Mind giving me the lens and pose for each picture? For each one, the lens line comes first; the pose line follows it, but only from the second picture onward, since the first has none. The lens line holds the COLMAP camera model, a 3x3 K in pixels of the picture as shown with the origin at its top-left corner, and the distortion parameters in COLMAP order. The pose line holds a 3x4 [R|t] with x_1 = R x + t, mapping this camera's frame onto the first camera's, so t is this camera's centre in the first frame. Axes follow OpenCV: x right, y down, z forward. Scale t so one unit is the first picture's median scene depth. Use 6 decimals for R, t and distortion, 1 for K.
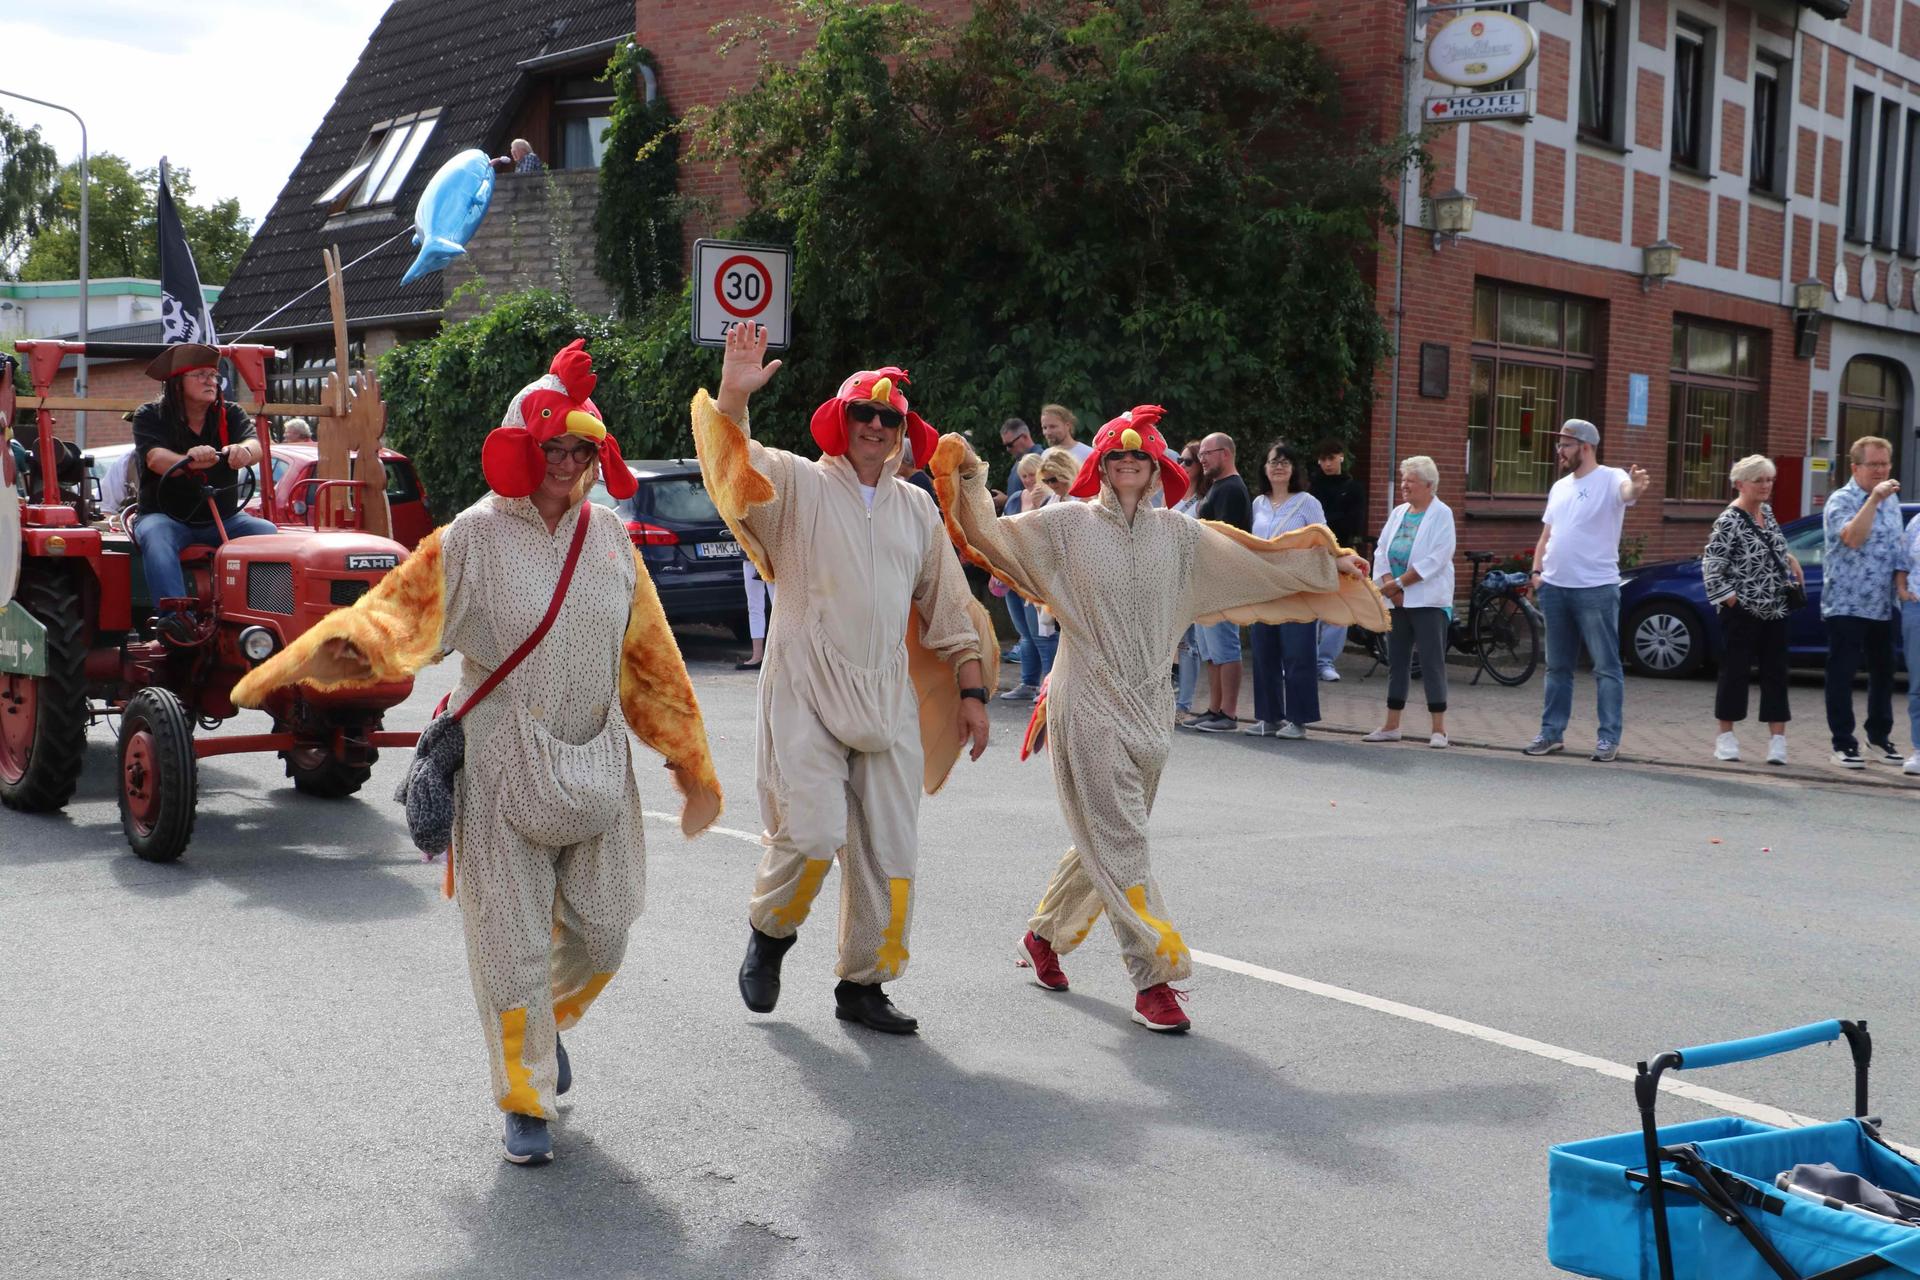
lens RADIAL K [[2775.7, 0, 959.5], [0, 2775.7, 671.0], [0, 0, 1]] dist [-0.001445, 0.651896]
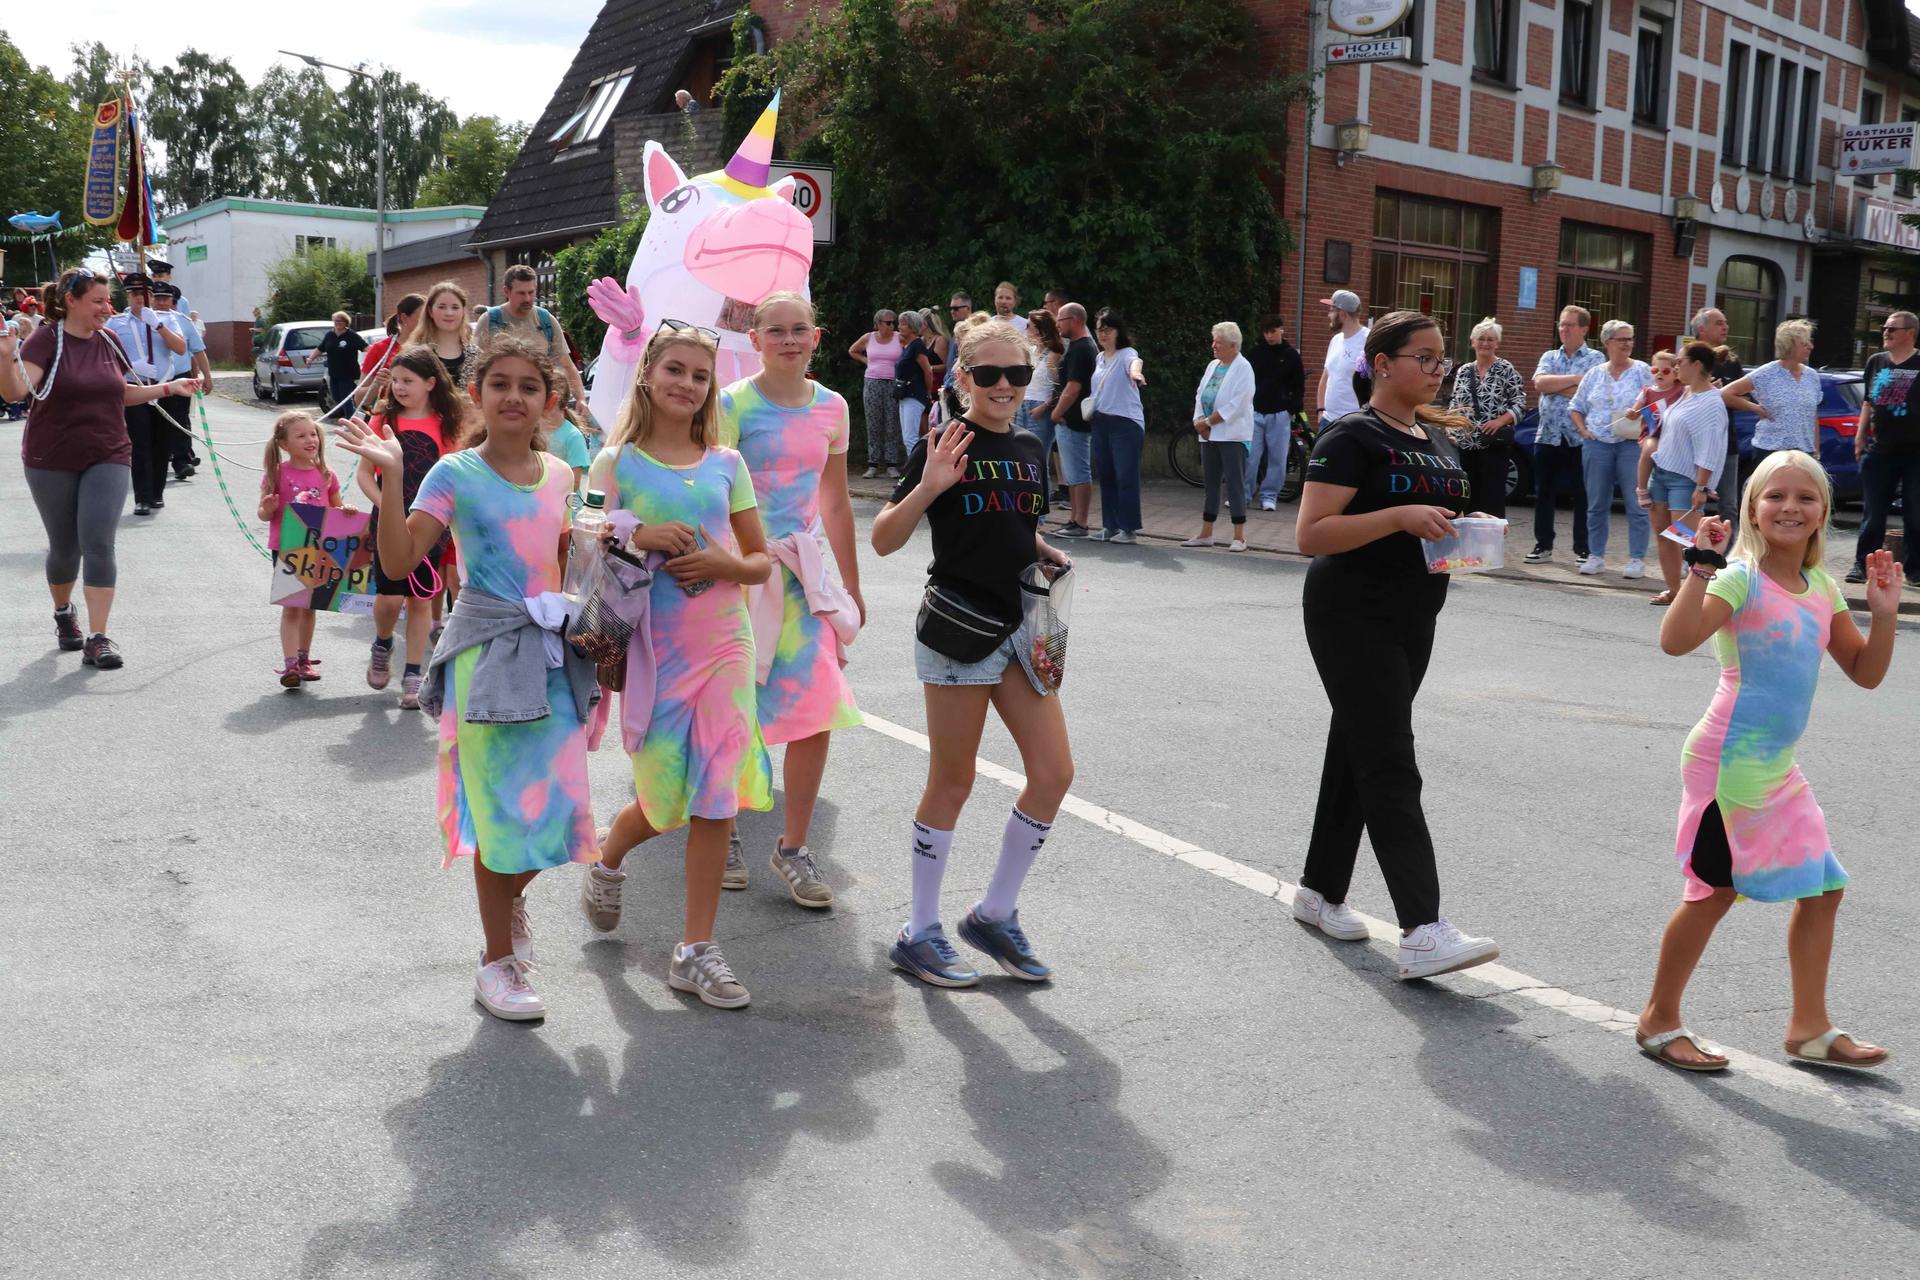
lens RADIAL K [[2137.1, 0, 958.5], [0, 2137.1, 643.7], [0, 0, 1]] dist [-0.091227, 0.341073]
pose [[0.995751, 0.014306, -0.090972, 0.082150], [-0.008617, 0.998000, 0.062630, 0.005903], [0.091686, -0.061580, 0.993882, 0.008547]]
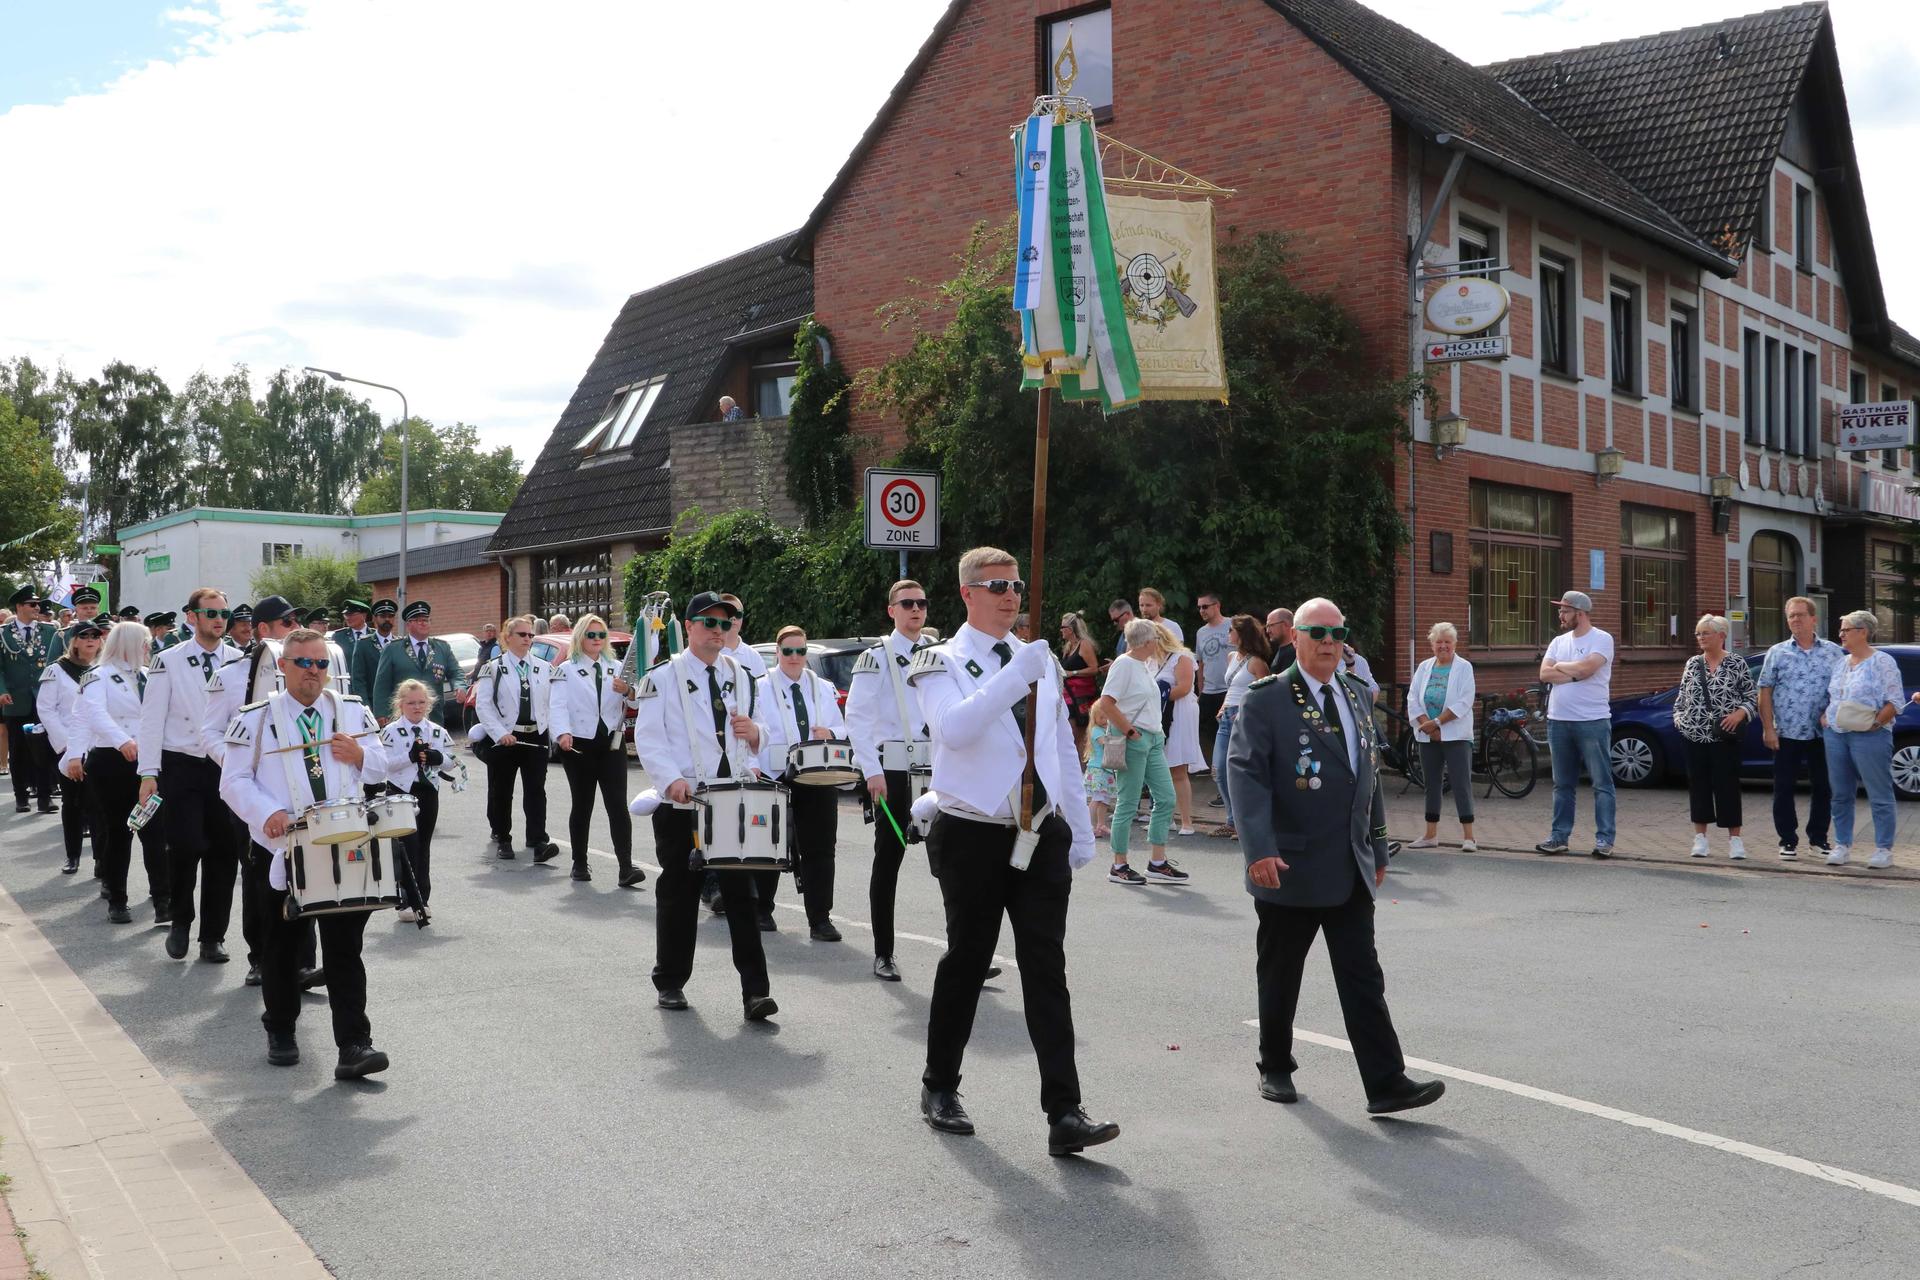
lens RADIAL K [[2137.1, 0, 958.5], [0, 2137.1, 643.7], [0, 0, 1]] dist [-0.091227, 0.341073]
pose [[0.998632, -0.027544, -0.044437, -0.008866], [0.024500, 0.997409, -0.067640, -0.004427], [0.046185, 0.066459, 0.996720, 0.010643]]
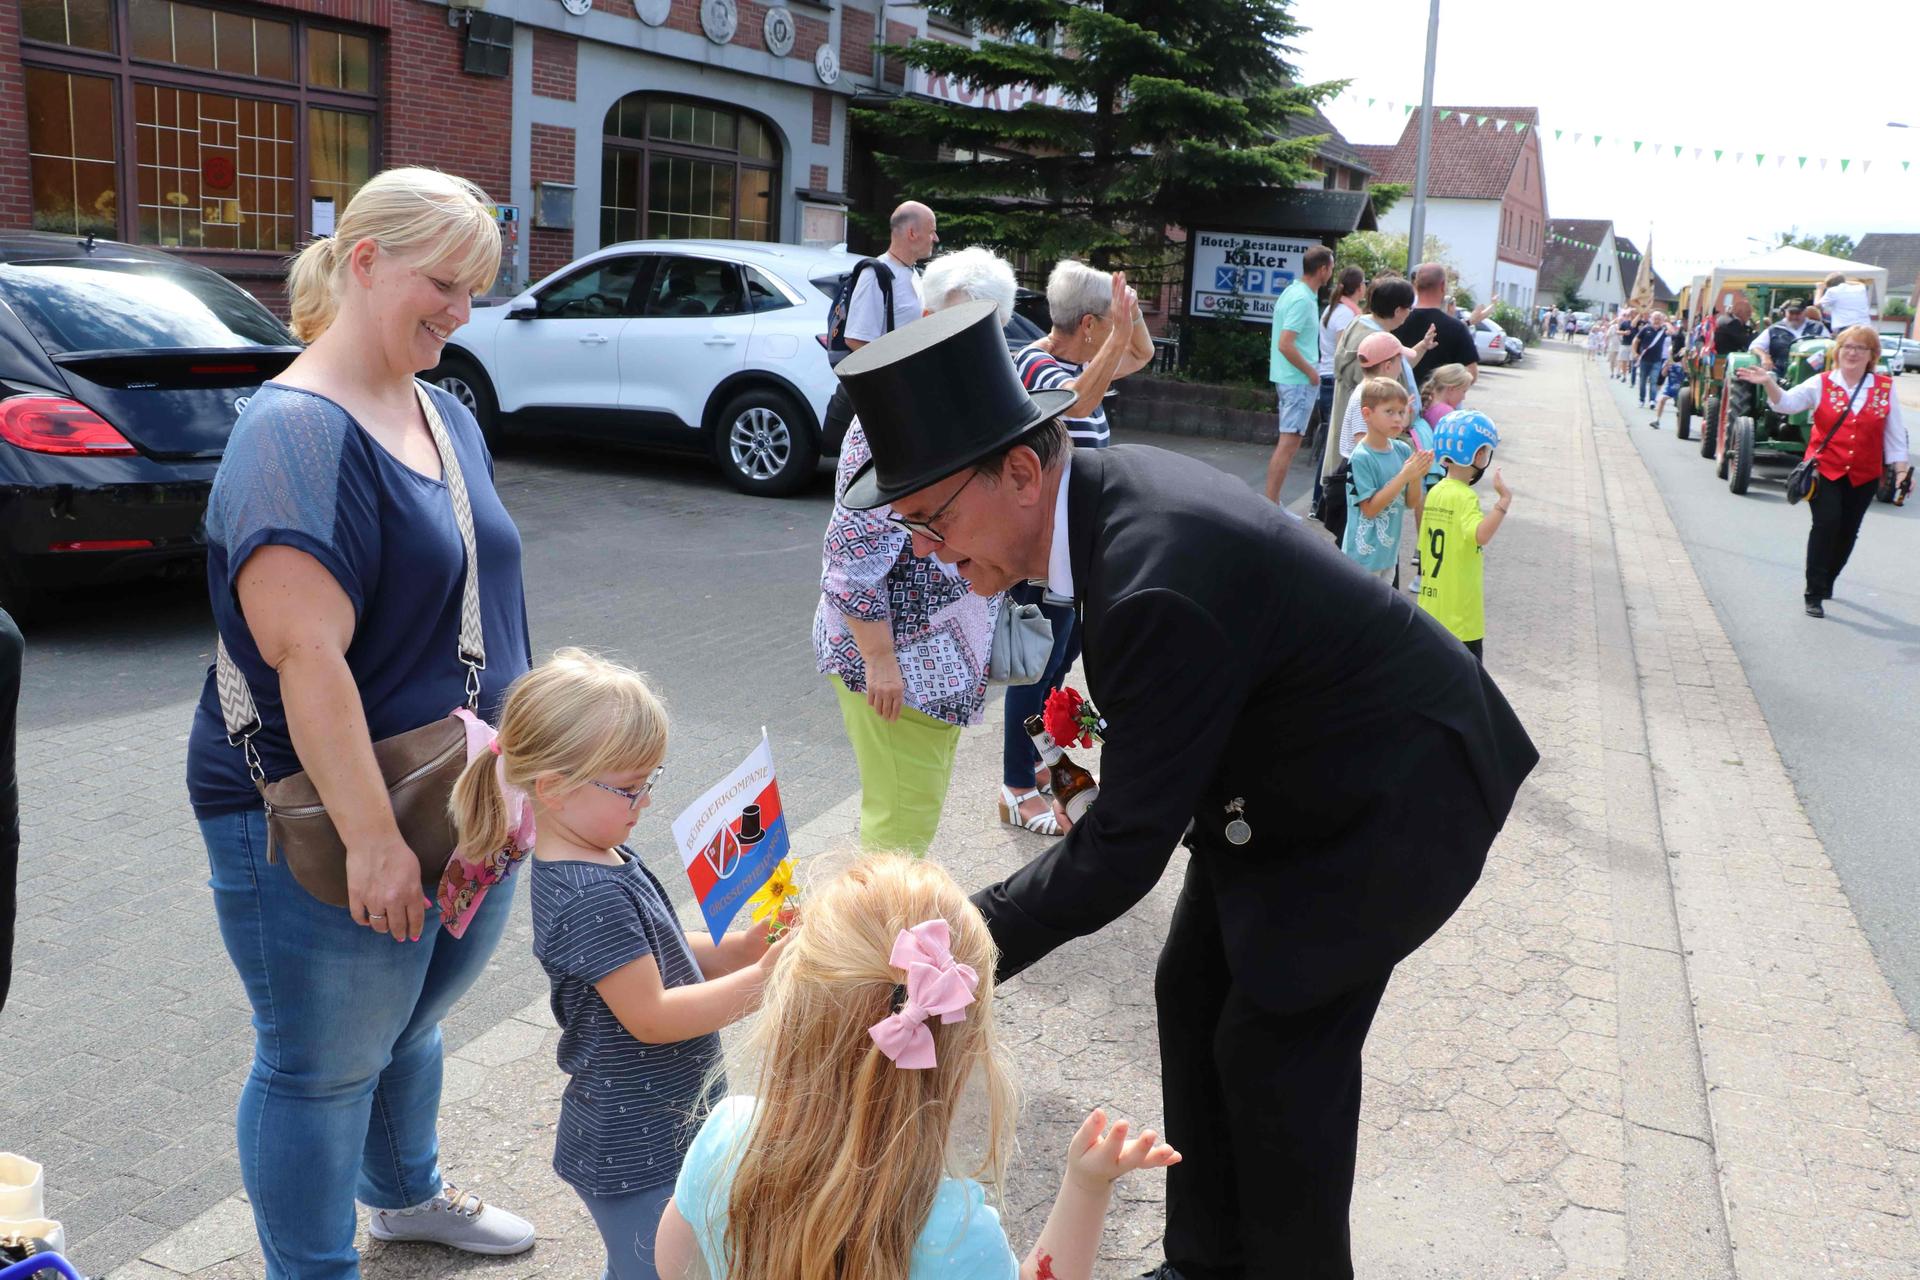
lens RADIAL K [[1642.1, 0, 956.0], [0, 1642.1, 659.7], [0, 0, 1]] dist [-0.173845, 0.179431]
pose [[0.997219, 0.020959, 0.071526, 0.500465], [-0.032377, 0.986191, 0.162418, -0.032580], [-0.067134, -0.164282, 0.984126, 0.639138]]
